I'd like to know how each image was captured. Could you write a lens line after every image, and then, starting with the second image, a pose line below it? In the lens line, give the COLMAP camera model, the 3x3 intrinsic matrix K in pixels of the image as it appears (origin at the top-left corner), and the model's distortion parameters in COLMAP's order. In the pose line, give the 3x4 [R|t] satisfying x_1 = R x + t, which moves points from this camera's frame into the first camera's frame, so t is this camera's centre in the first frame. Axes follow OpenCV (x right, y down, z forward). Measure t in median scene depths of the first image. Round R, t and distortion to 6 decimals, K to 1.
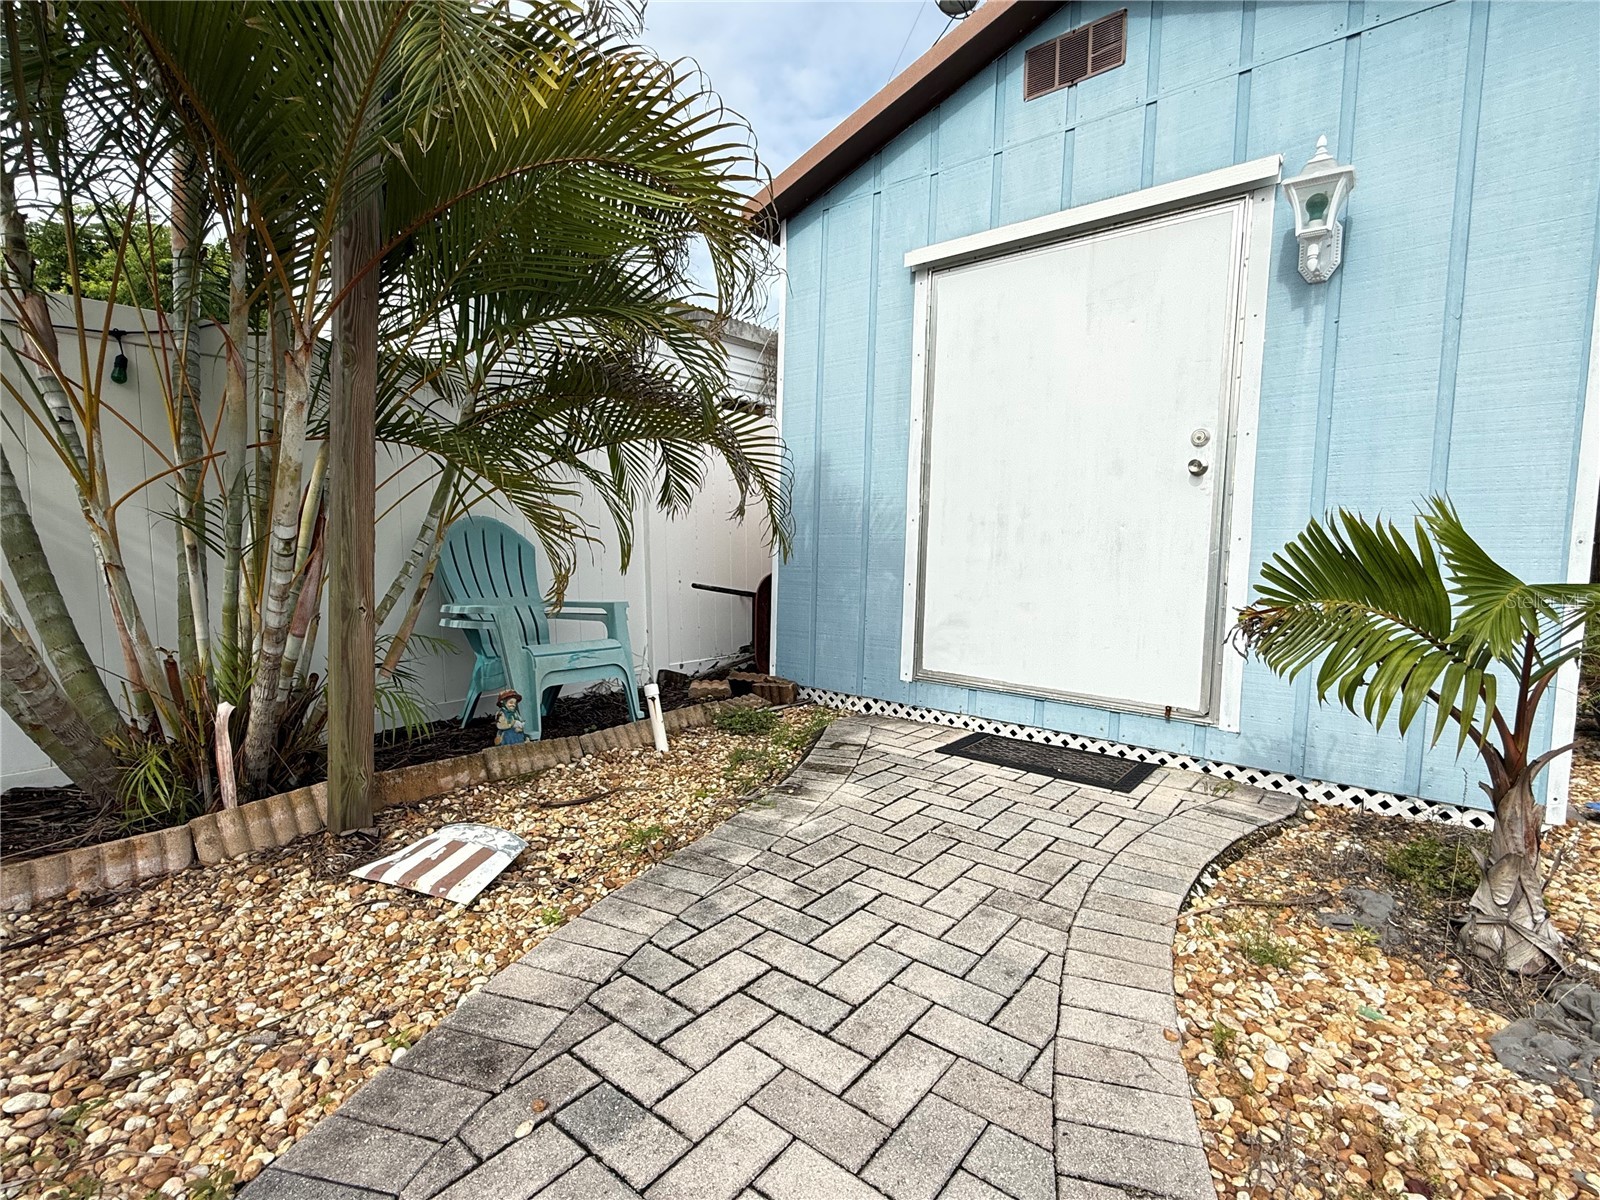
lens RADIAL K [[752.4, 0, 800.0], [0, 752.4, 600.0], [0, 0, 1]] dist [0.000837, 0.000095]
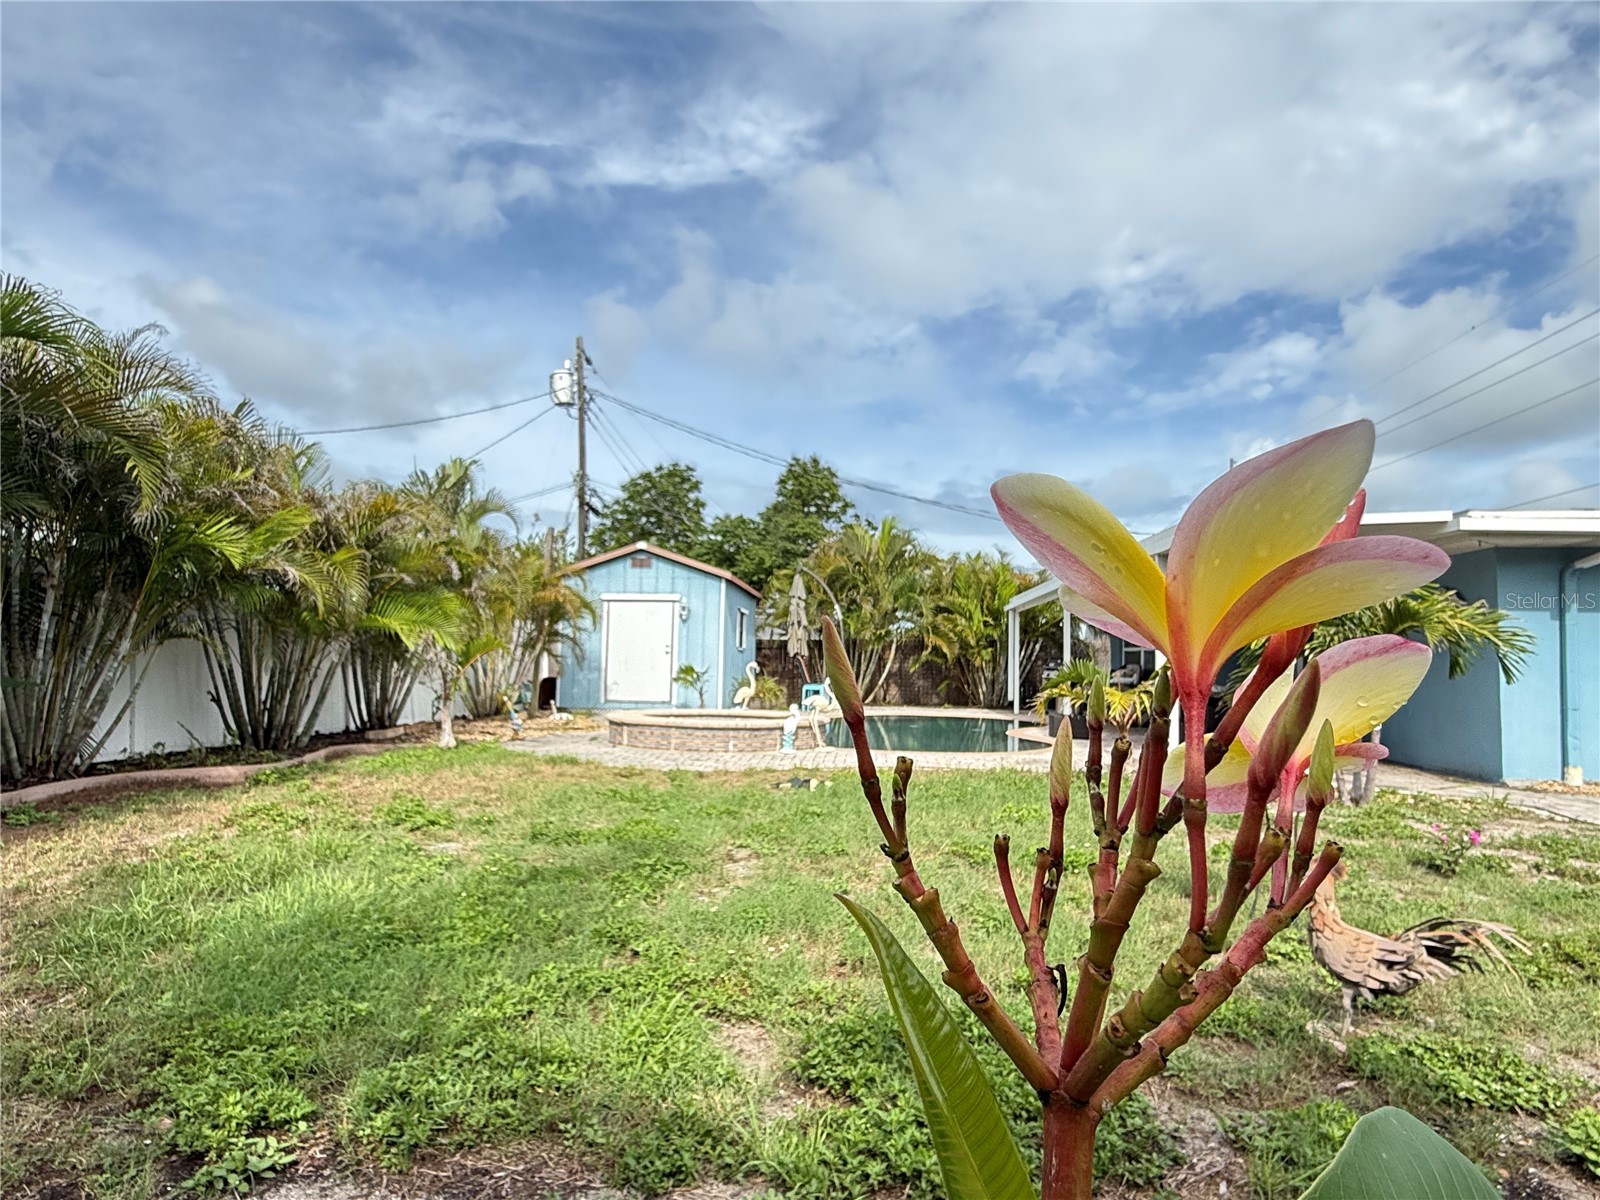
lens RADIAL K [[952.1, 0, 796.7], [0, 952.1, 600.6], [0, 0, 1]] dist [-0.016196, 0.001728]
pose [[0.829145, 0.032980, 0.558060, -2.662427], [0.044628, 0.991167, -0.124883, 0.363794], [-0.557249, 0.128451, 0.820350, -5.453418]]
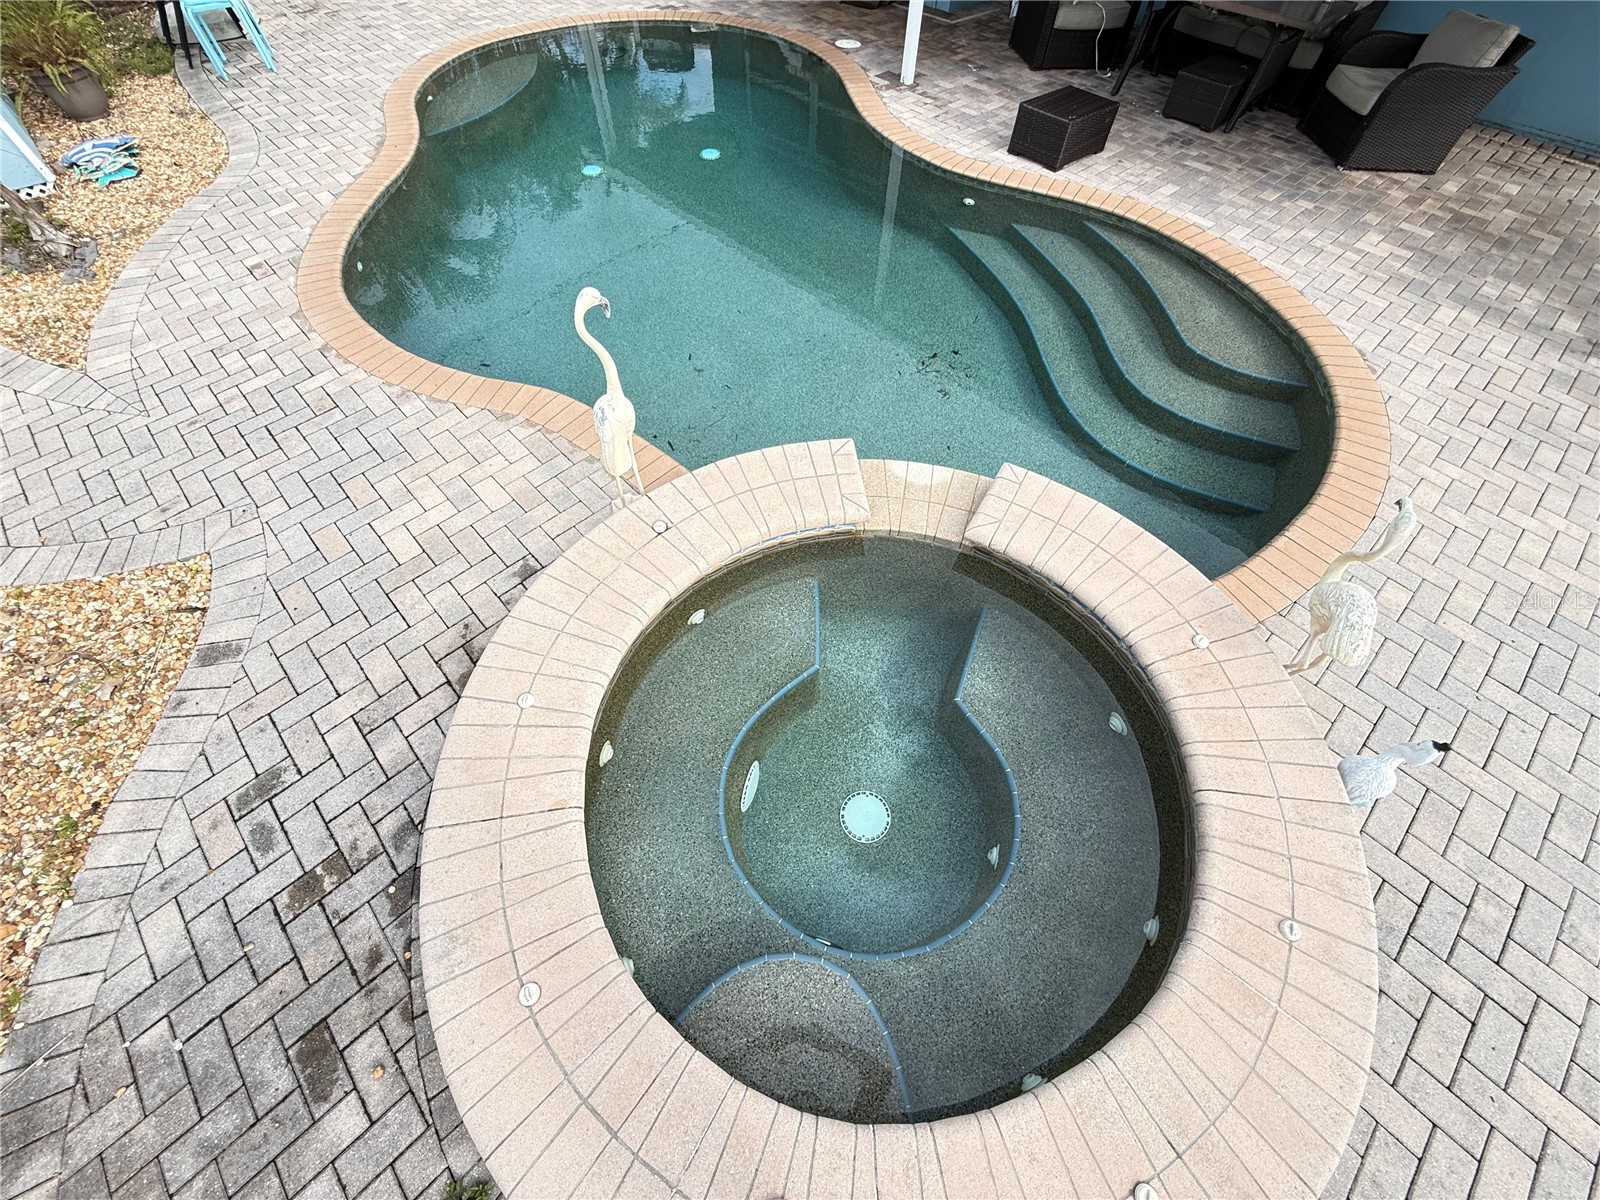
lens RADIAL K [[639.8, 0, 797.9], [0, 639.8, 596.4], [0, 0, 1]] dist [-0.000345, 0.000608]
pose [[0.141449, -0.827869, 0.542794, -0.726854], [0.079558, 0.556040, 0.827339, -0.400135], [-0.986744, -0.073842, 0.144515, -1.496774]]
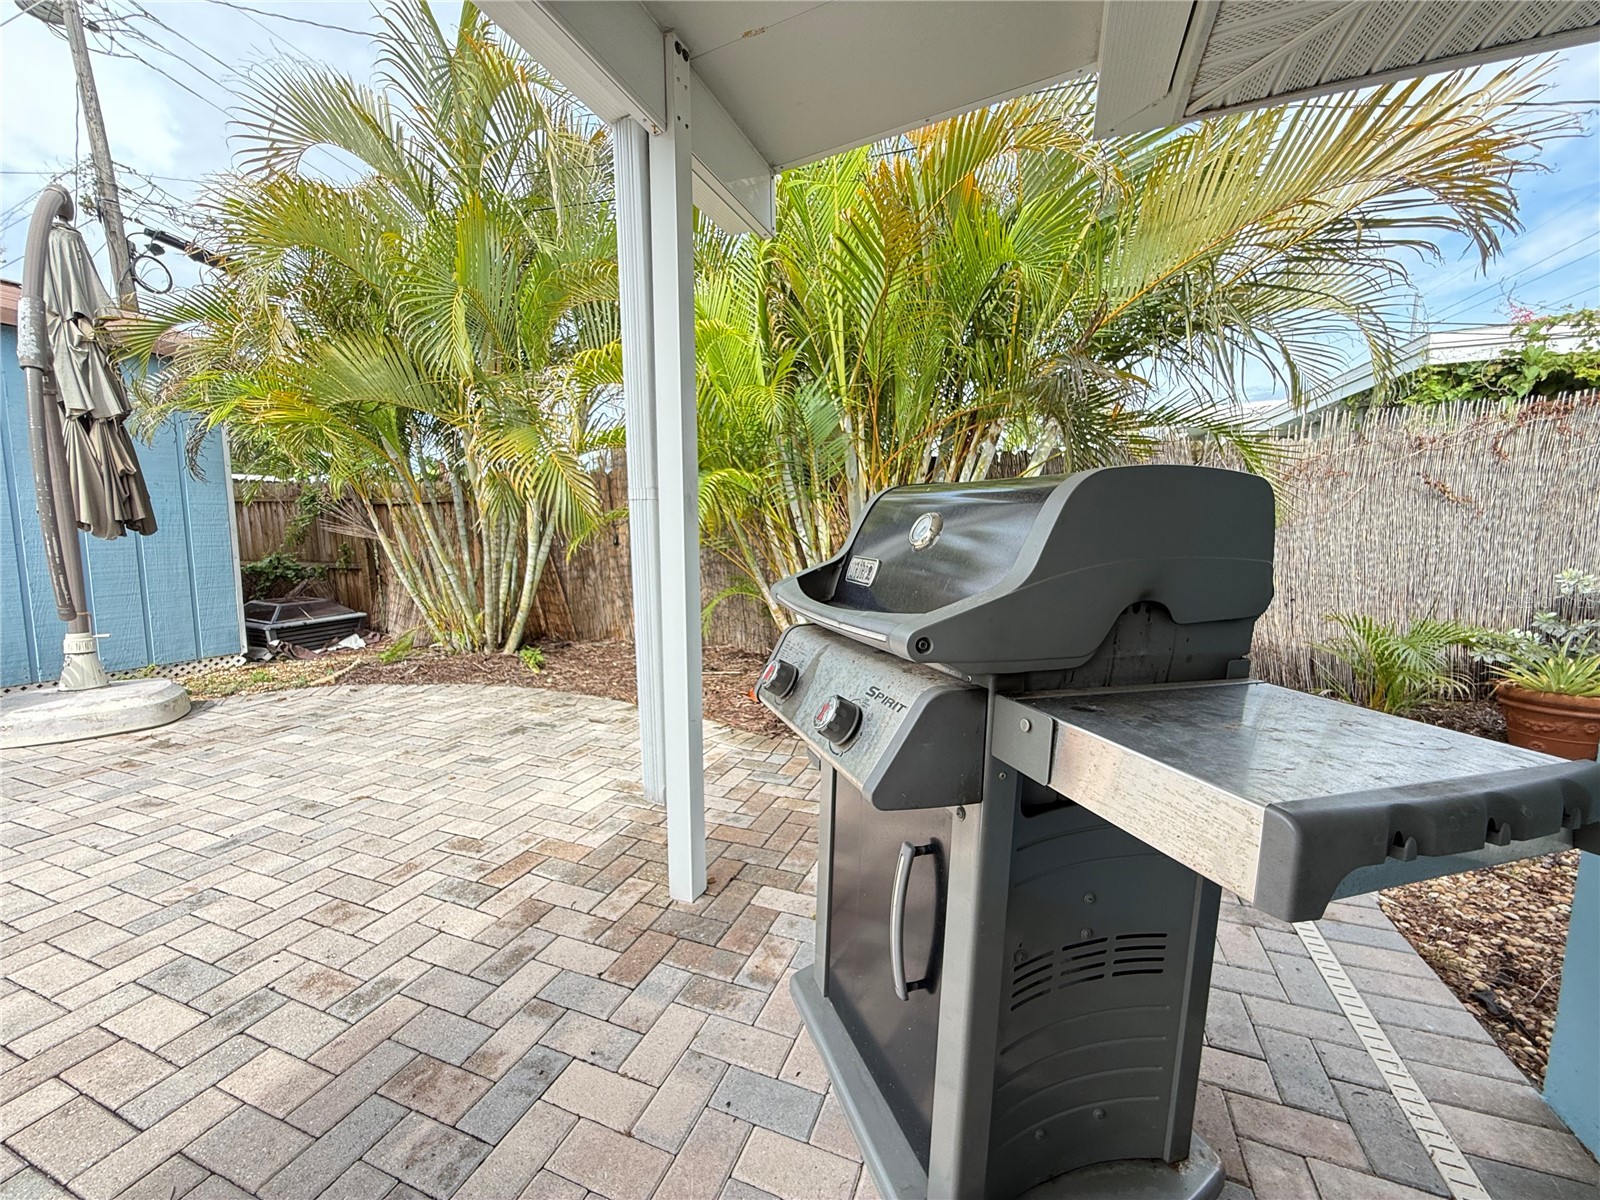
lens RADIAL K [[639.8, 0, 797.9], [0, 639.8, 596.4], [0, 0, 1]] dist [-0.000345, 0.000608]
pose [[0.955843, -0.050152, 0.289566, 3.334918], [0.041593, 0.998499, 0.035642, -0.000904], [-0.290919, -0.022025, 0.956494, -0.535043]]
